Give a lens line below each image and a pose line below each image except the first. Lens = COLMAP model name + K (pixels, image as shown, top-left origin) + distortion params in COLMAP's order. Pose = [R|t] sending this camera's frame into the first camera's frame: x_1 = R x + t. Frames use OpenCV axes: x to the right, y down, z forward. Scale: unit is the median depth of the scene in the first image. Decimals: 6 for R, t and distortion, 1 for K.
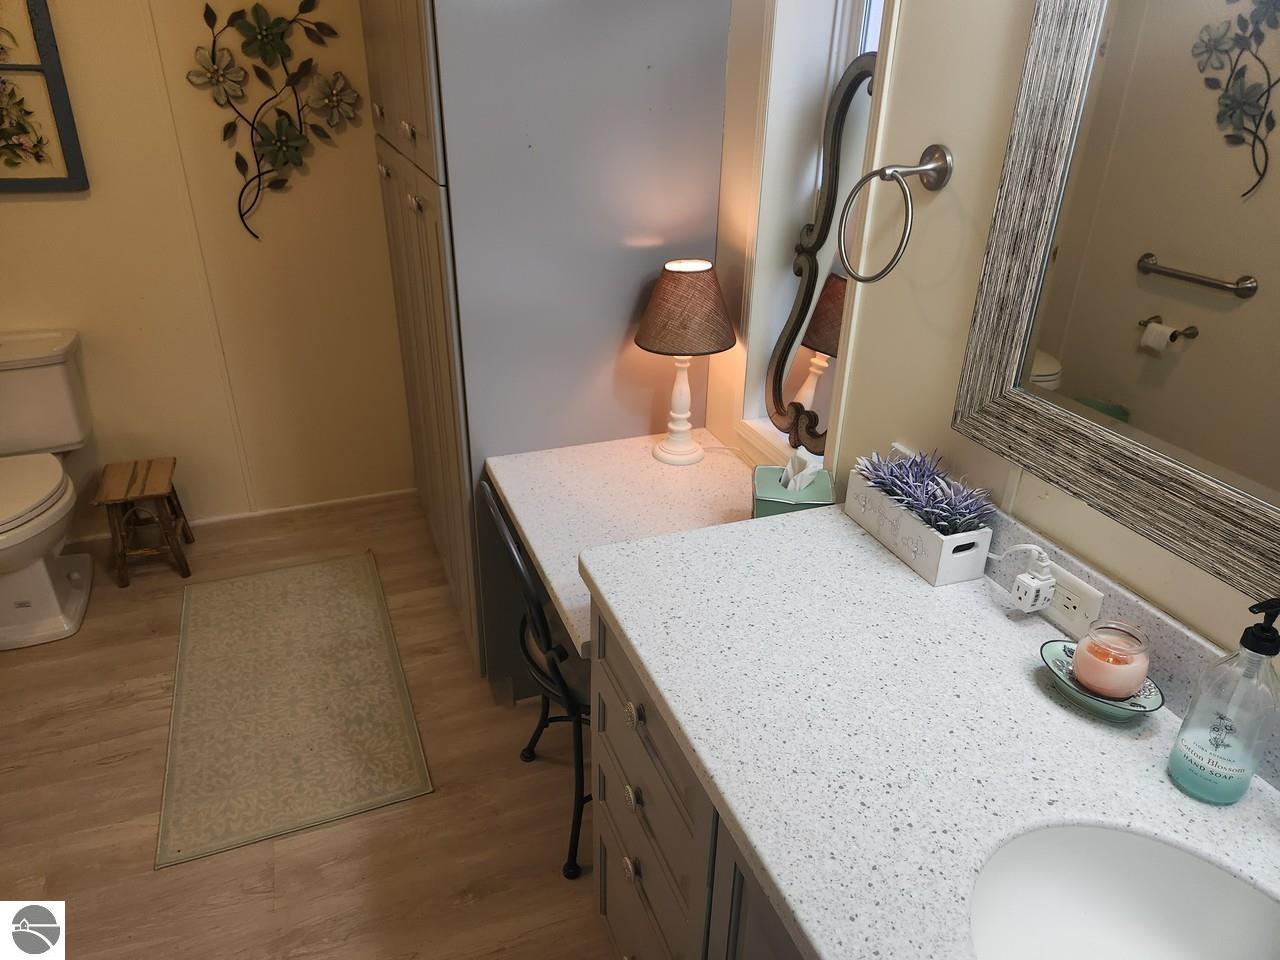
lens RADIAL K [[852.9, 0, 636.1], [0, 852.9, 477.8], [0, 0, 1]] dist [0.085056, -0.074707]
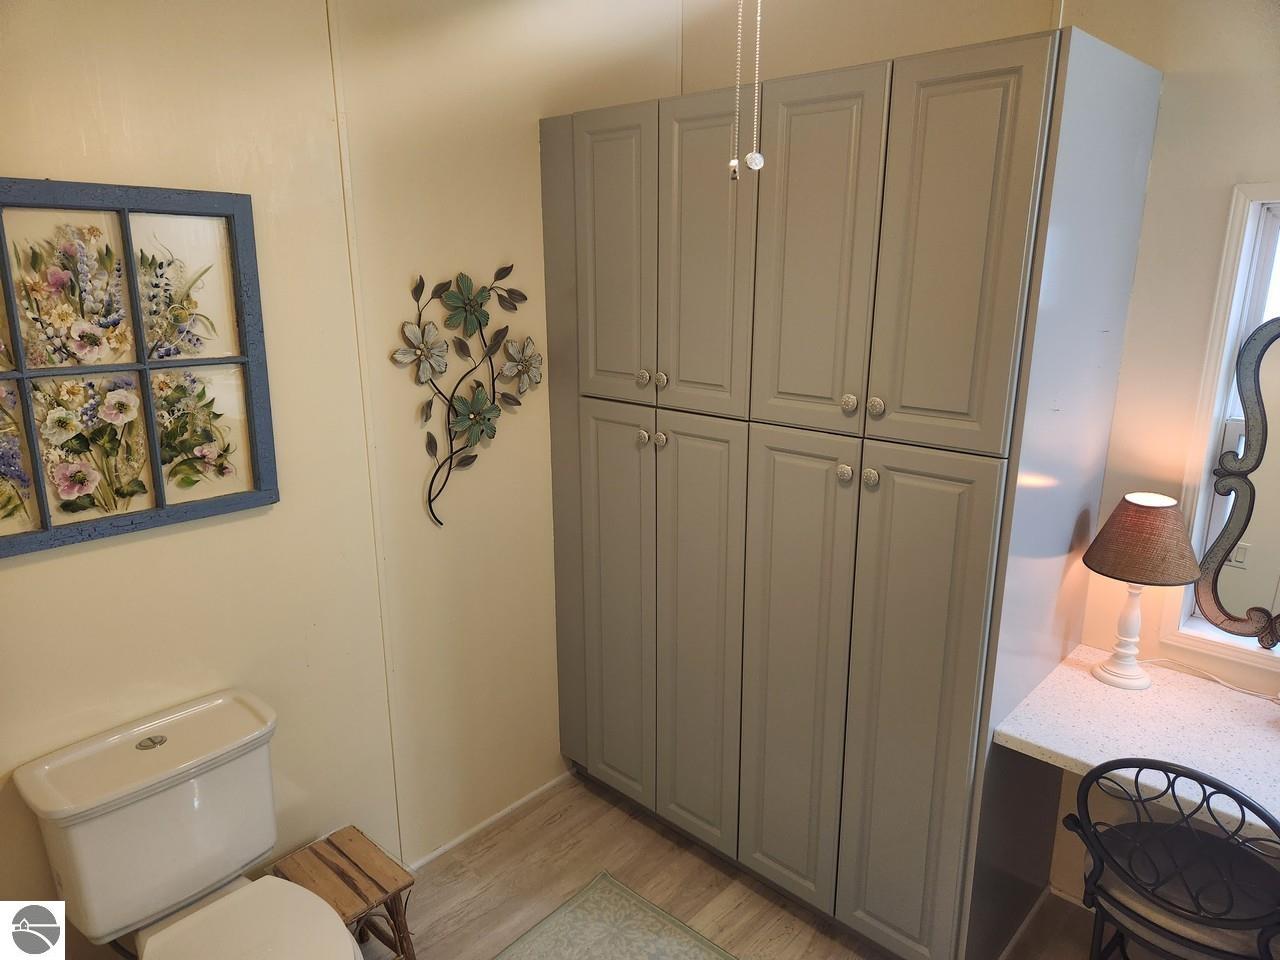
lens RADIAL K [[852.9, 0, 640.3], [0, 852.9, 482.8], [0, 0, 1]] dist [0.085056, -0.074707]
pose [[0.899447, -0.130104, 0.417214, -0.649393], [0.209444, 0.966212, -0.150223, -0.161517], [-0.383572, 0.222501, 0.896307, 0.183594]]
